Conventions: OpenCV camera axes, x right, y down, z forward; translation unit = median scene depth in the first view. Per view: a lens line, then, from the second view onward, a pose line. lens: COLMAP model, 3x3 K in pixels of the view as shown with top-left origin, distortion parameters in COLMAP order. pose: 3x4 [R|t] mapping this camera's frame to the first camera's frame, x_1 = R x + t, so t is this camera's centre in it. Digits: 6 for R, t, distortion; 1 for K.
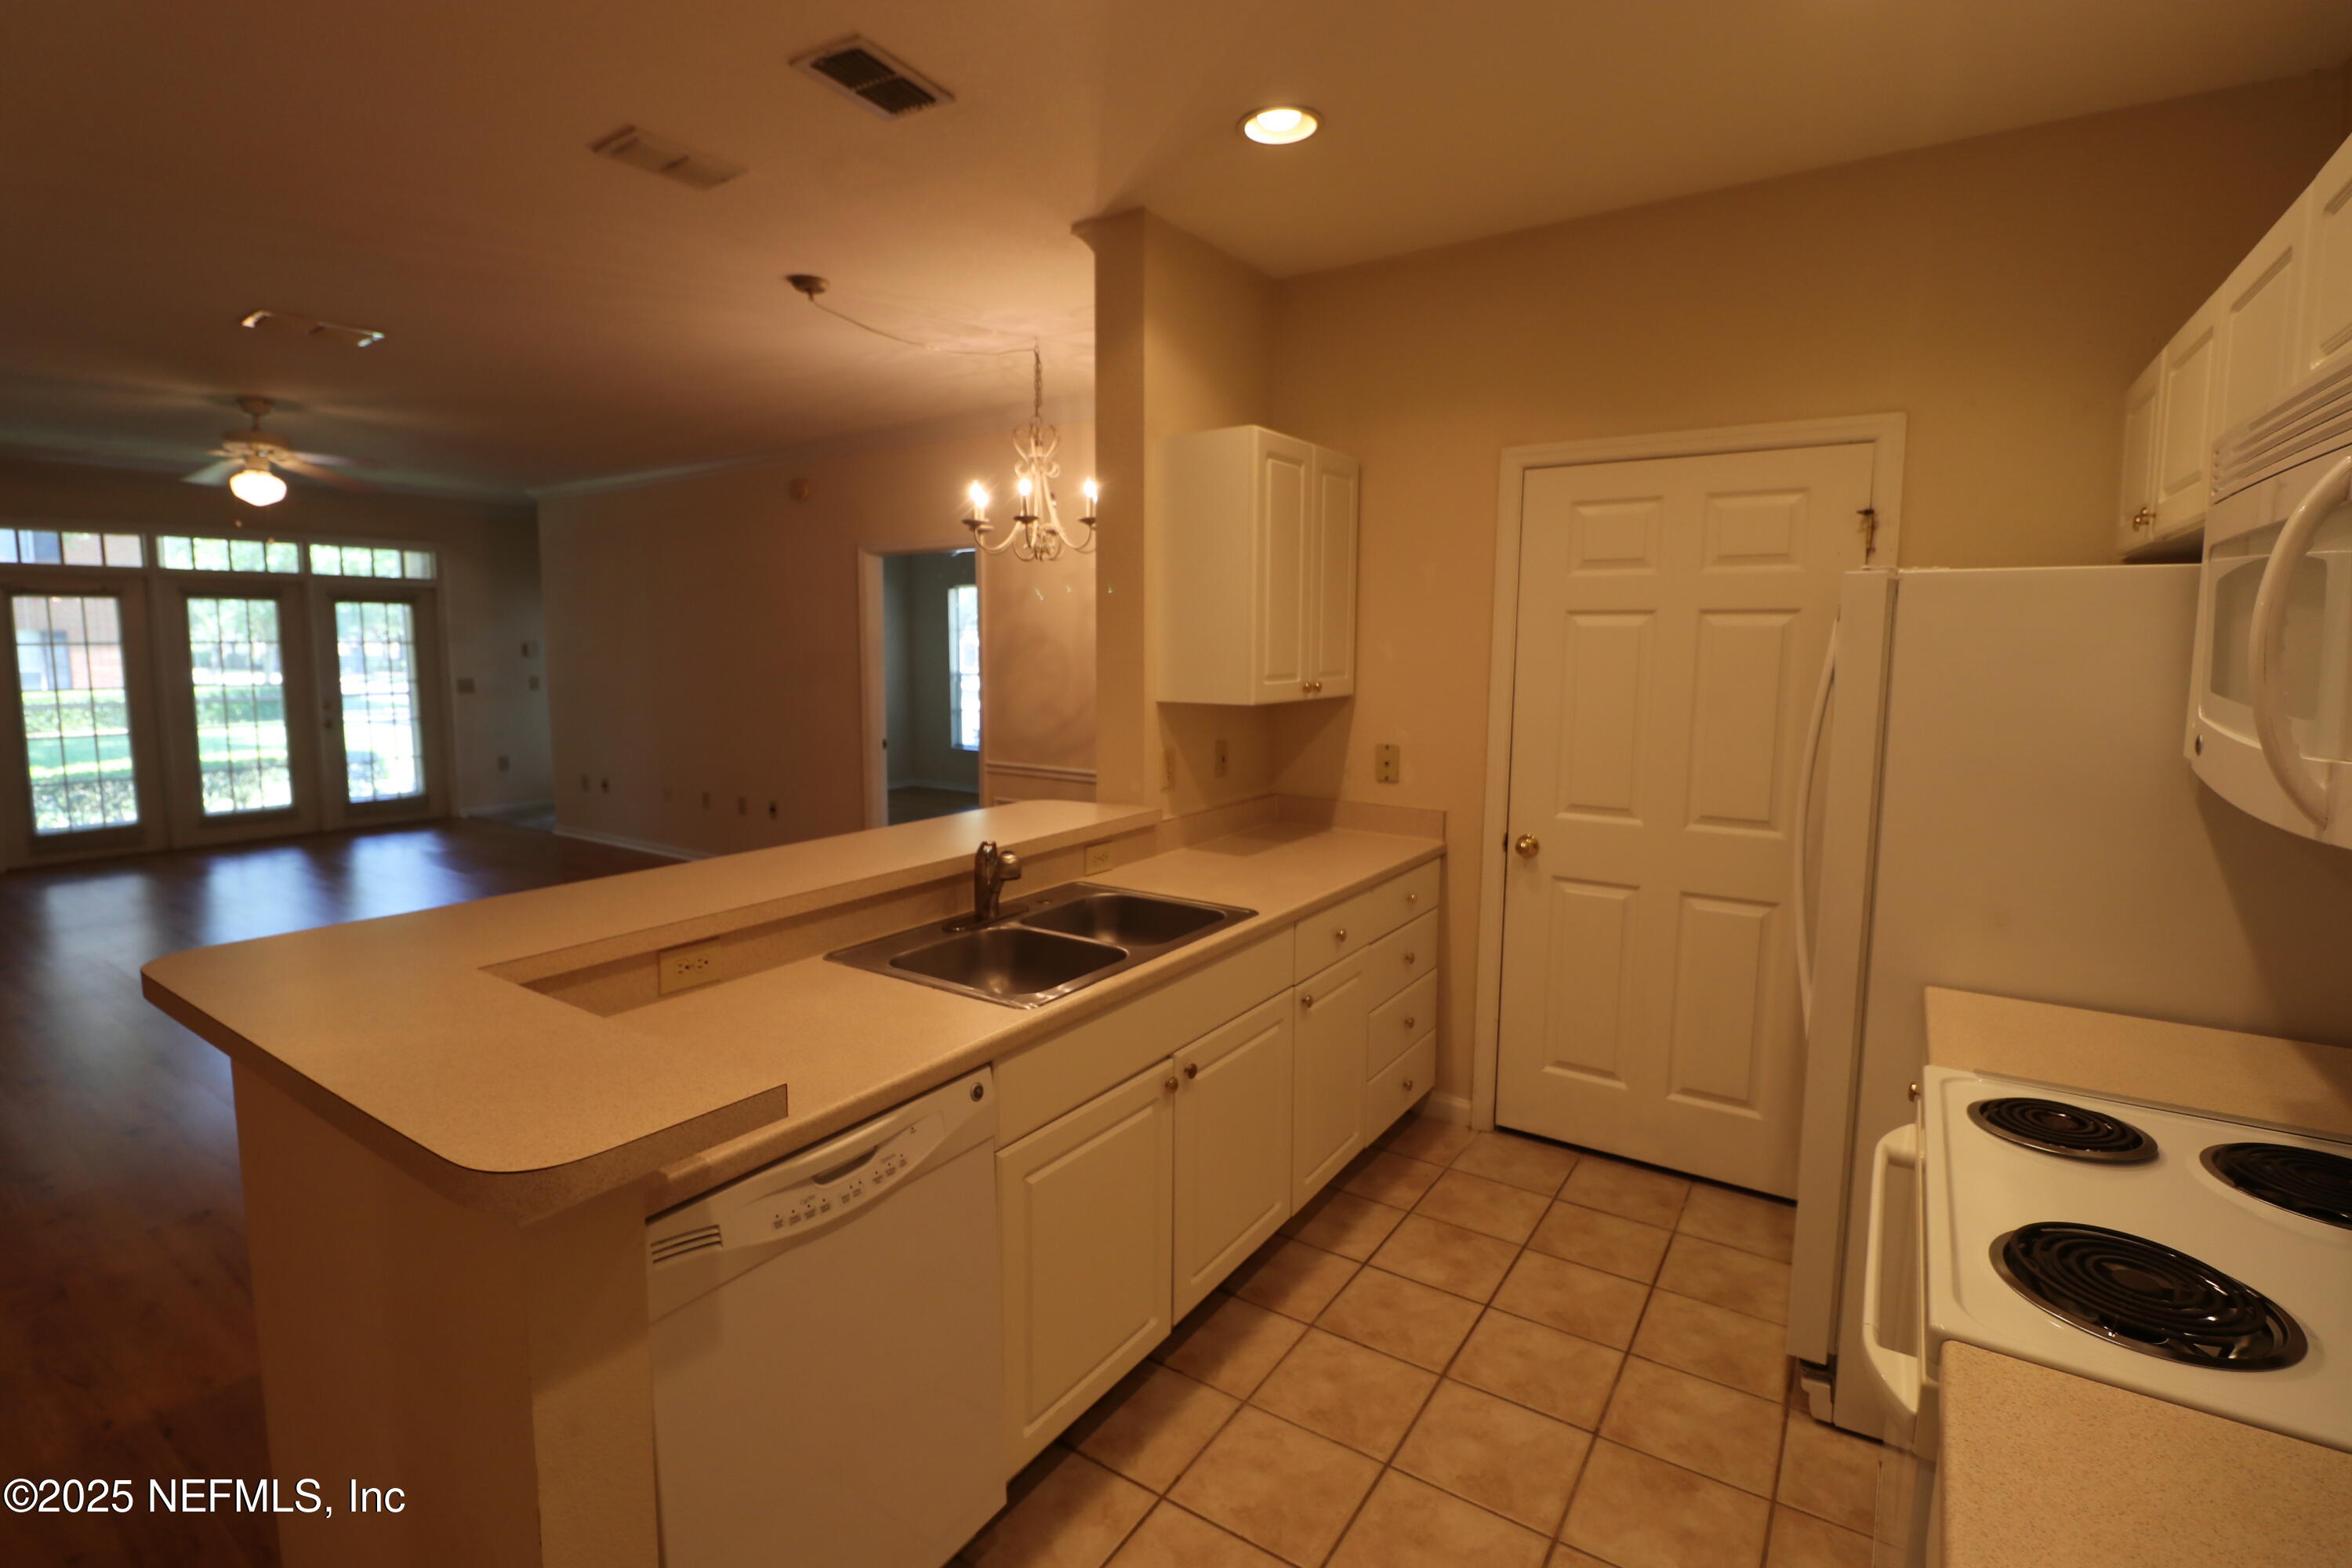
lens RADIAL K [[1086.7, 0, 1142.1], [0, 1086.7, 764.3], [0, 0, 1]] dist [0.000072, -0.014065]
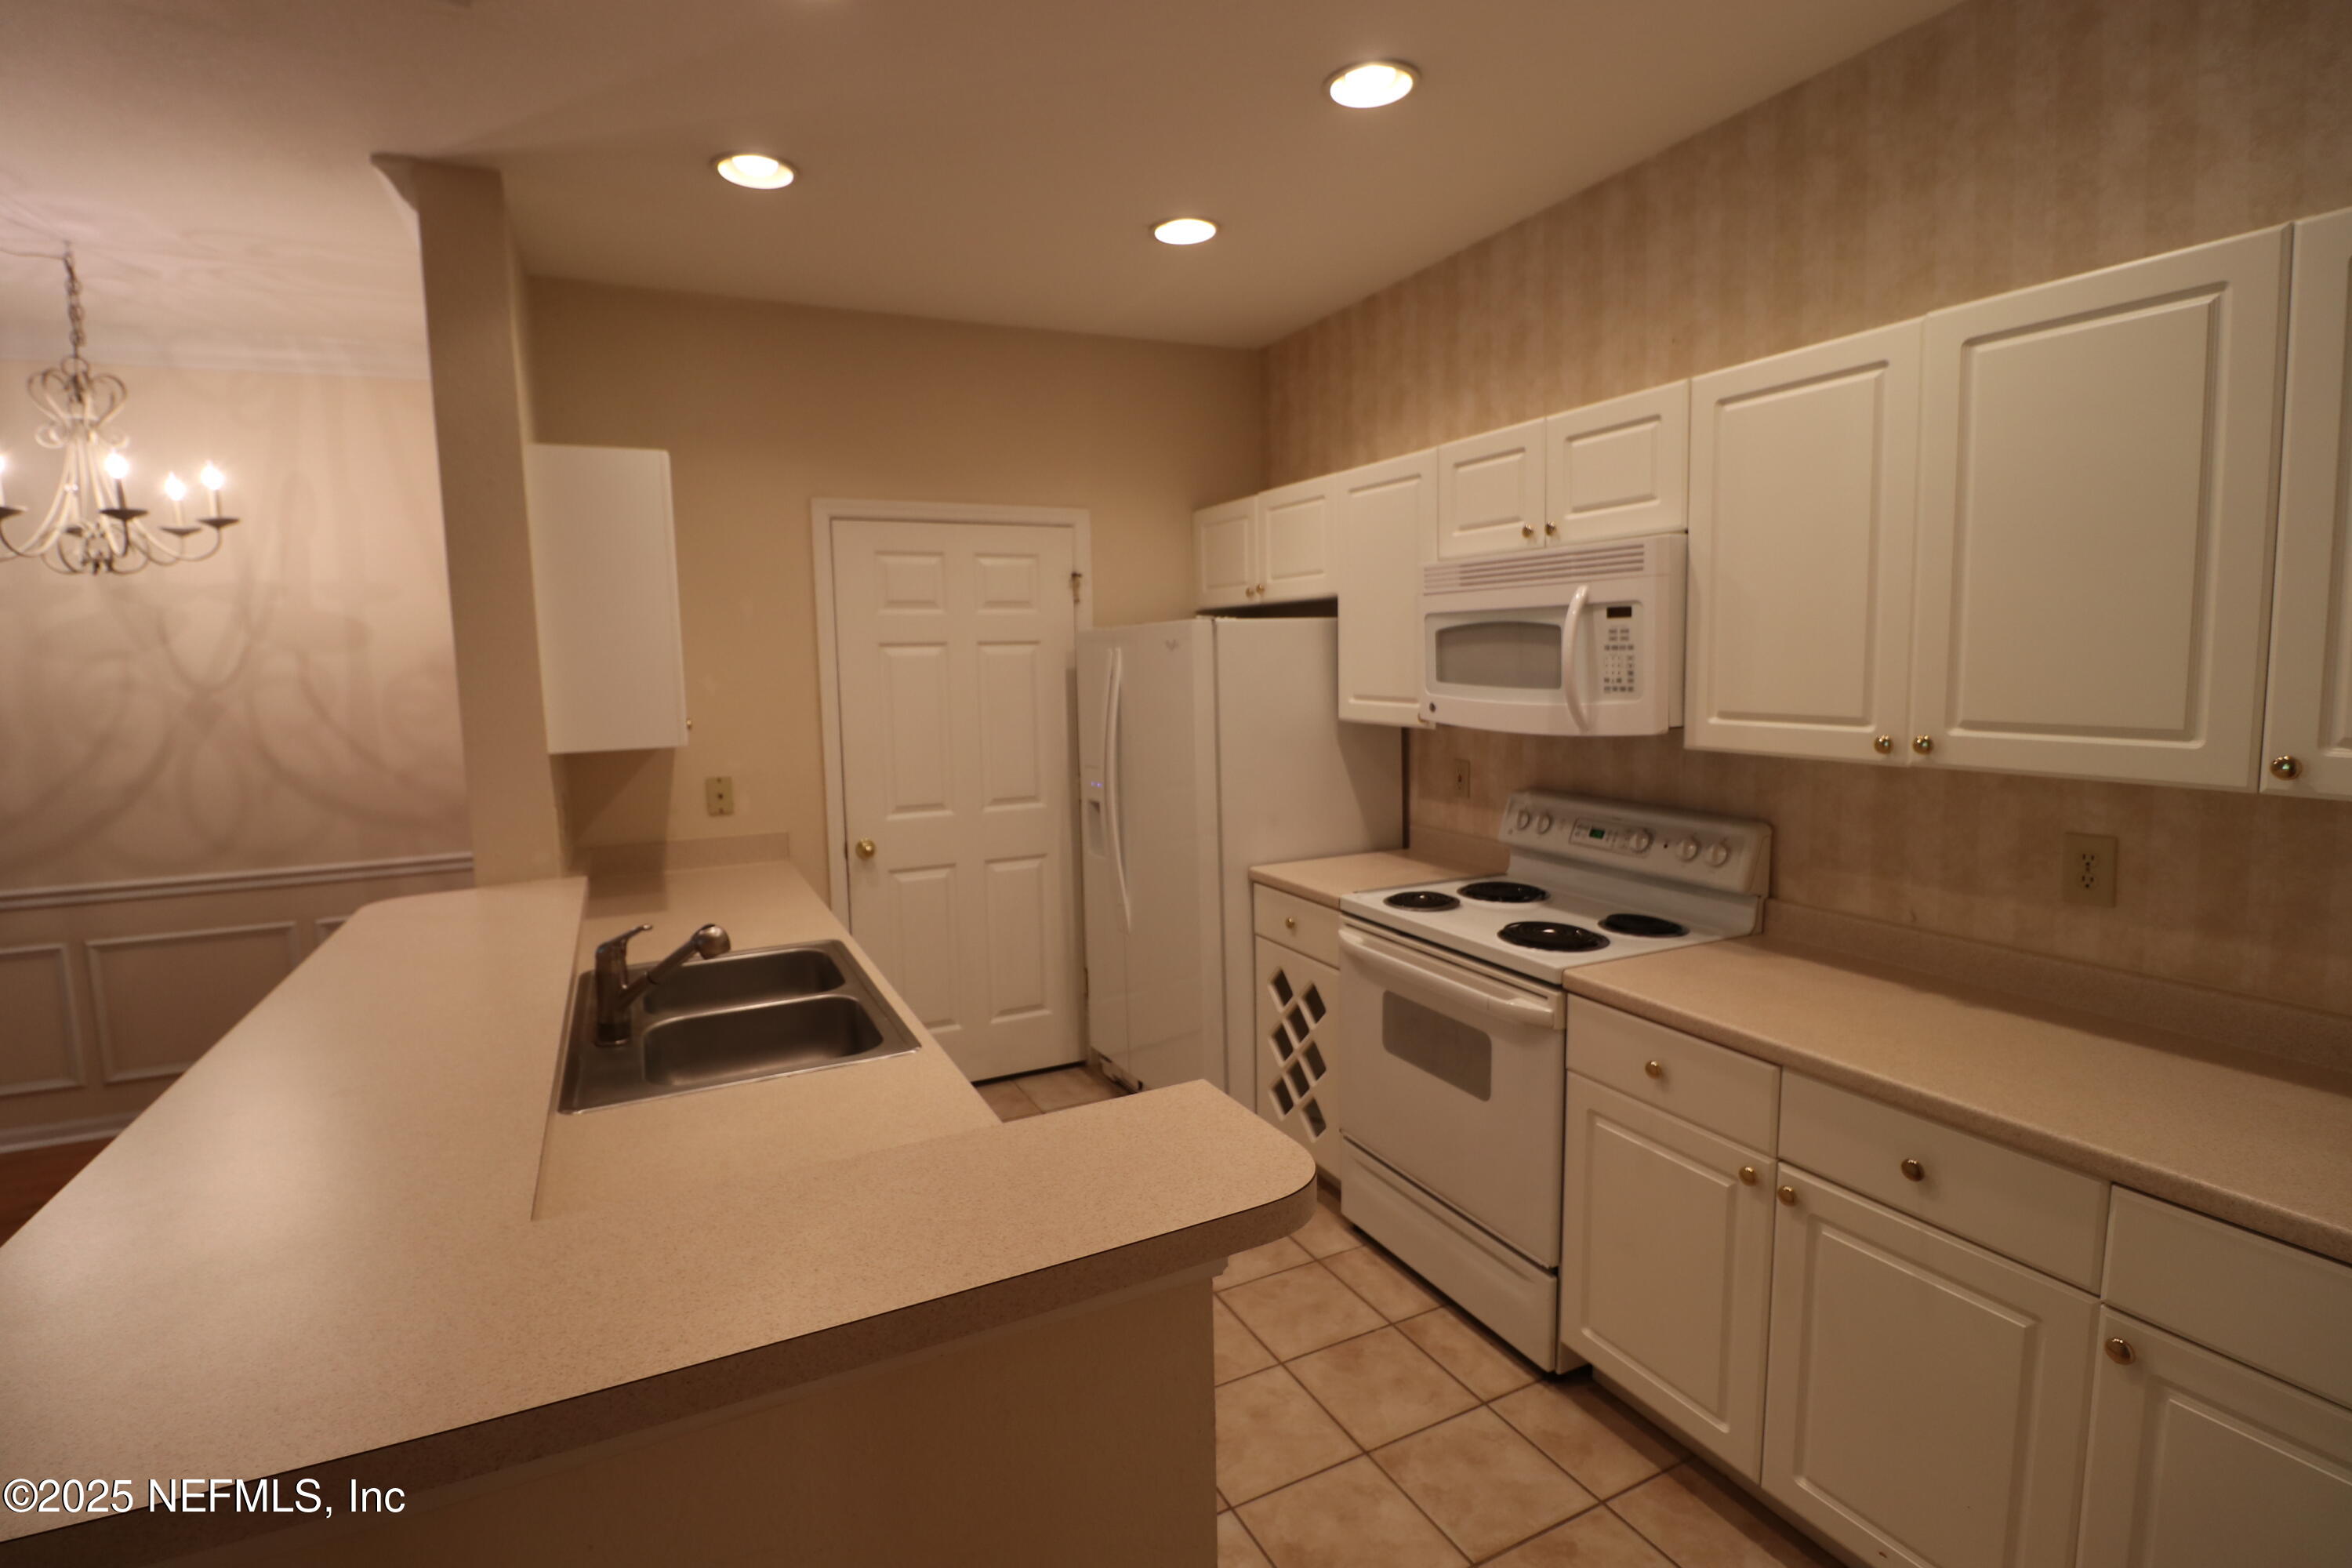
lens RADIAL K [[1086.7, 0, 1142.1], [0, 1086.7, 764.3], [0, 0, 1]] dist [0.000072, -0.014065]
pose [[0.498689, -0.104204, 0.860495, -0.438119], [0.121851, 0.991317, 0.049429, -0.031762], [-0.858174, 0.080203, 0.507056, 0.154426]]
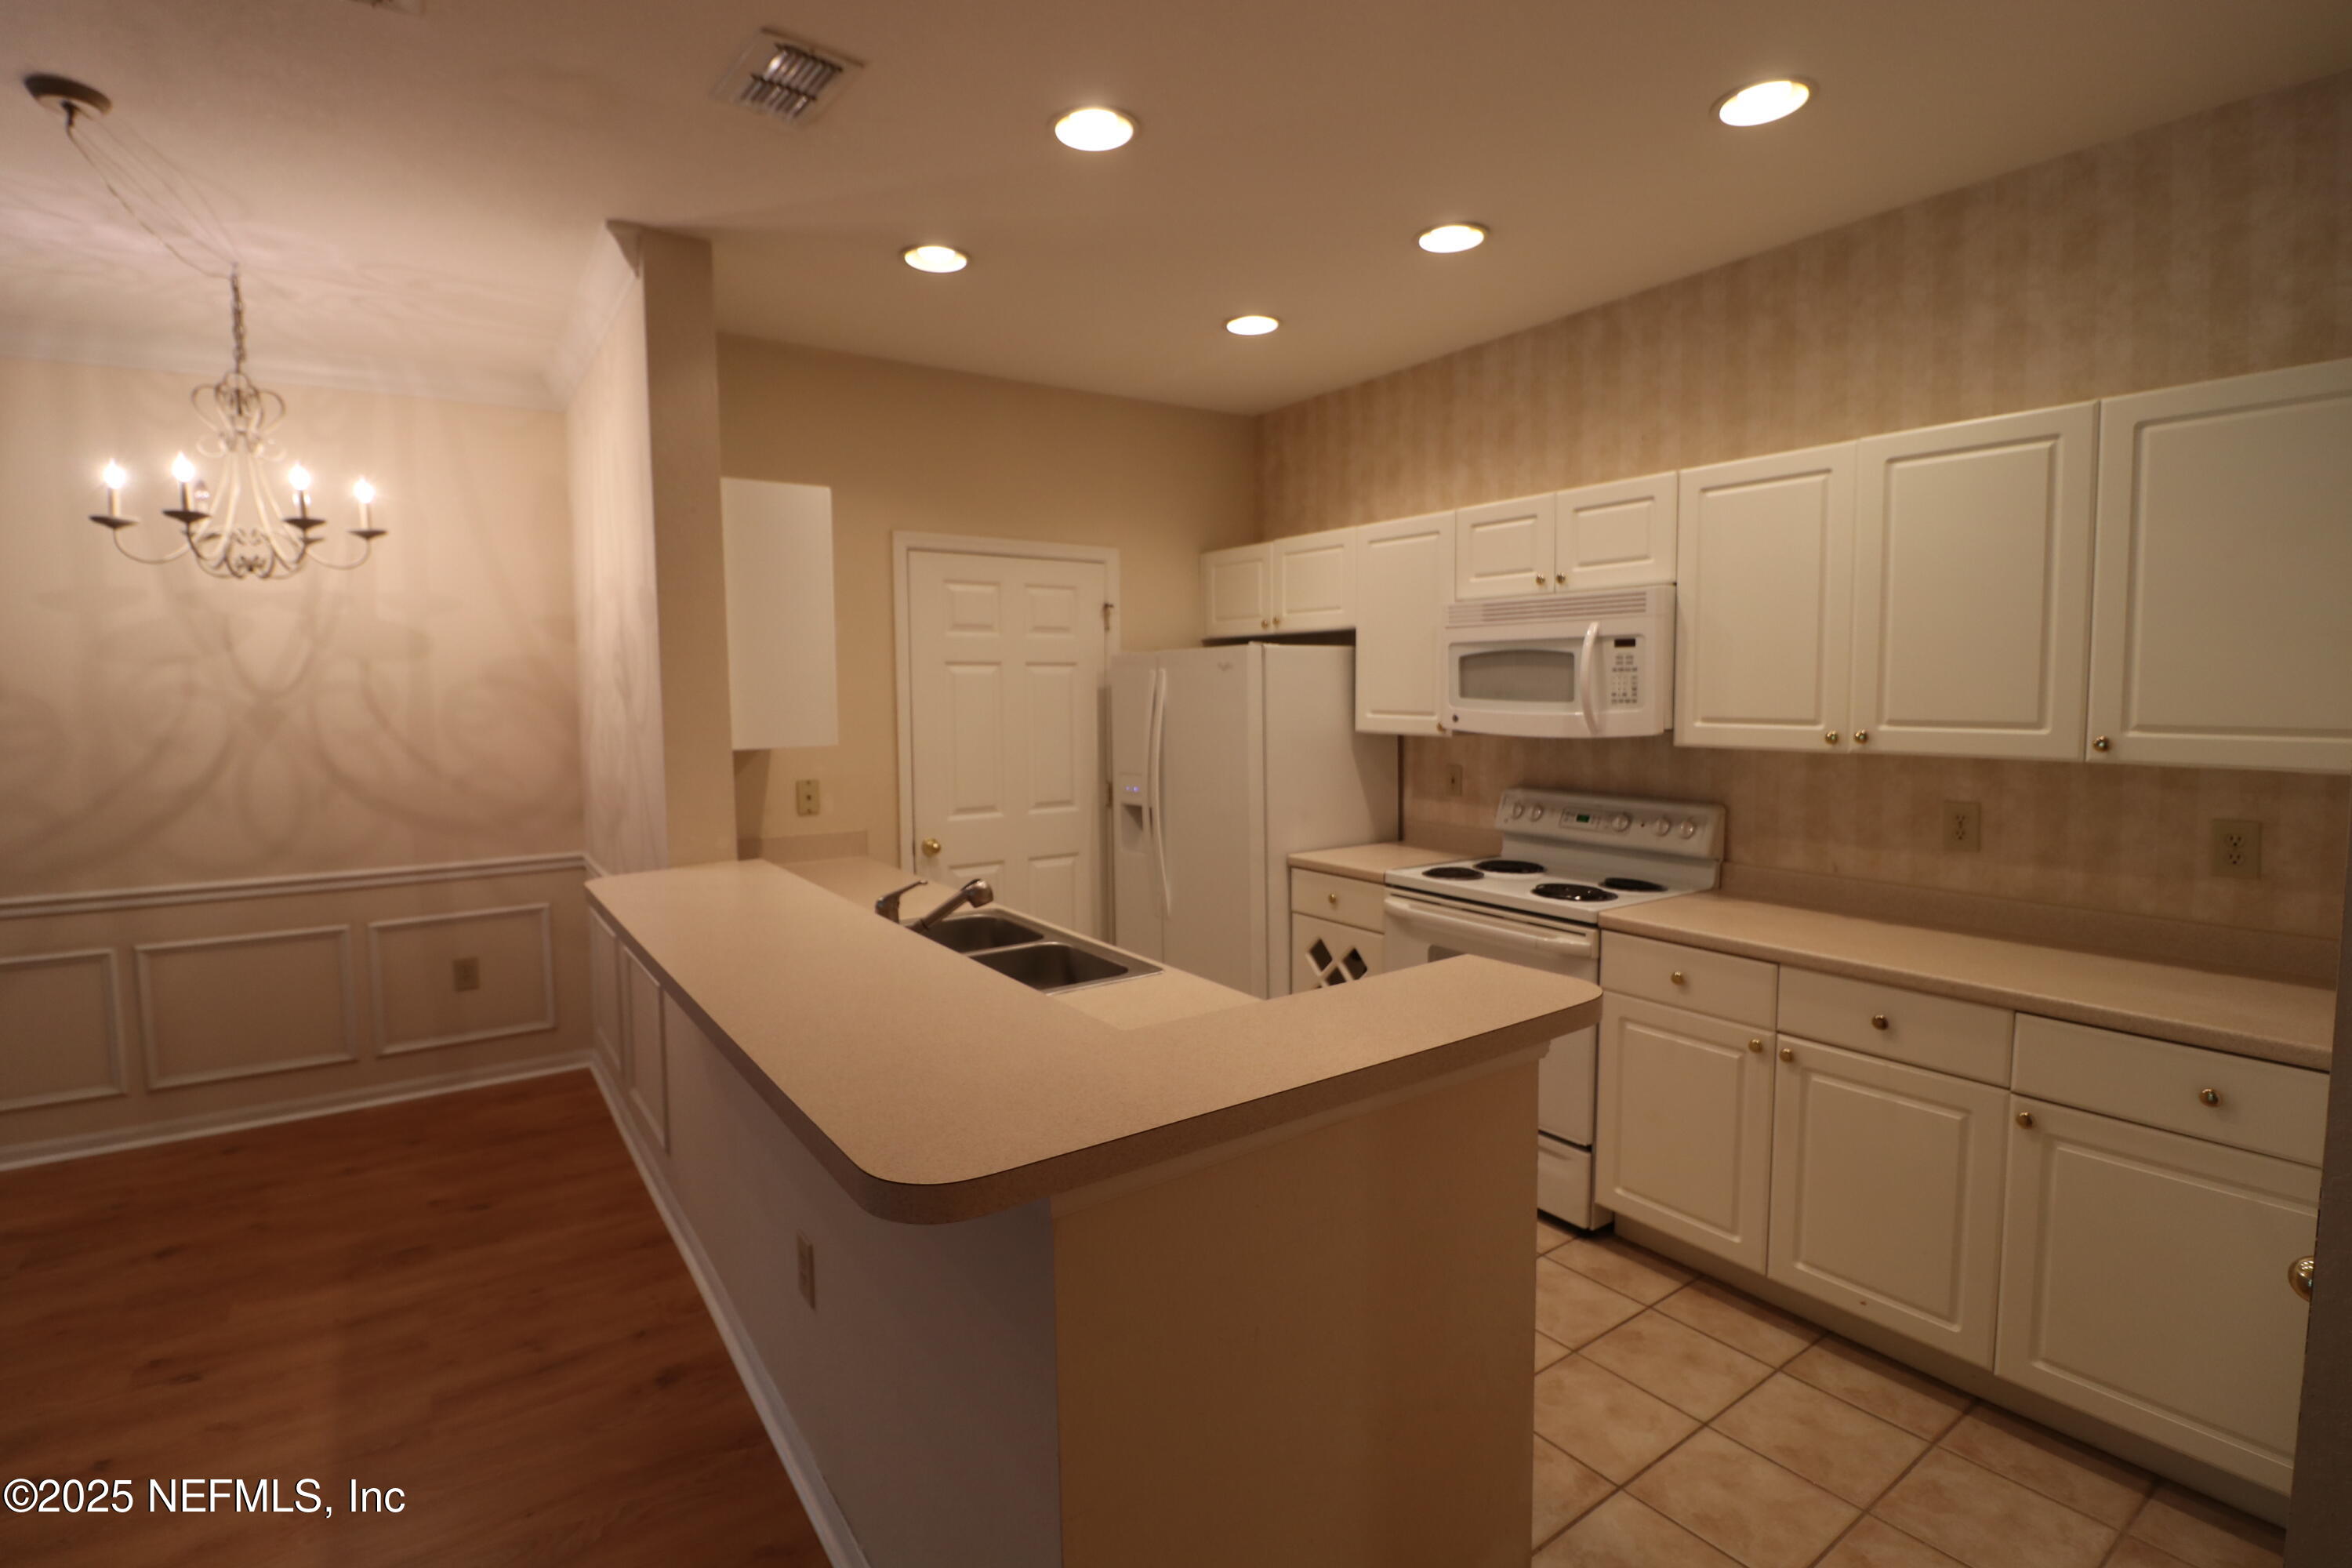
lens RADIAL K [[1086.7, 0, 1142.1], [0, 1086.7, 764.3], [0, 0, 1]] dist [0.000072, -0.014065]
pose [[0.359584, -0.074550, 0.930130, -0.671211], [0.114717, 0.992774, 0.035222, -0.033812], [-0.926034, 0.094037, 0.365537, 0.280867]]
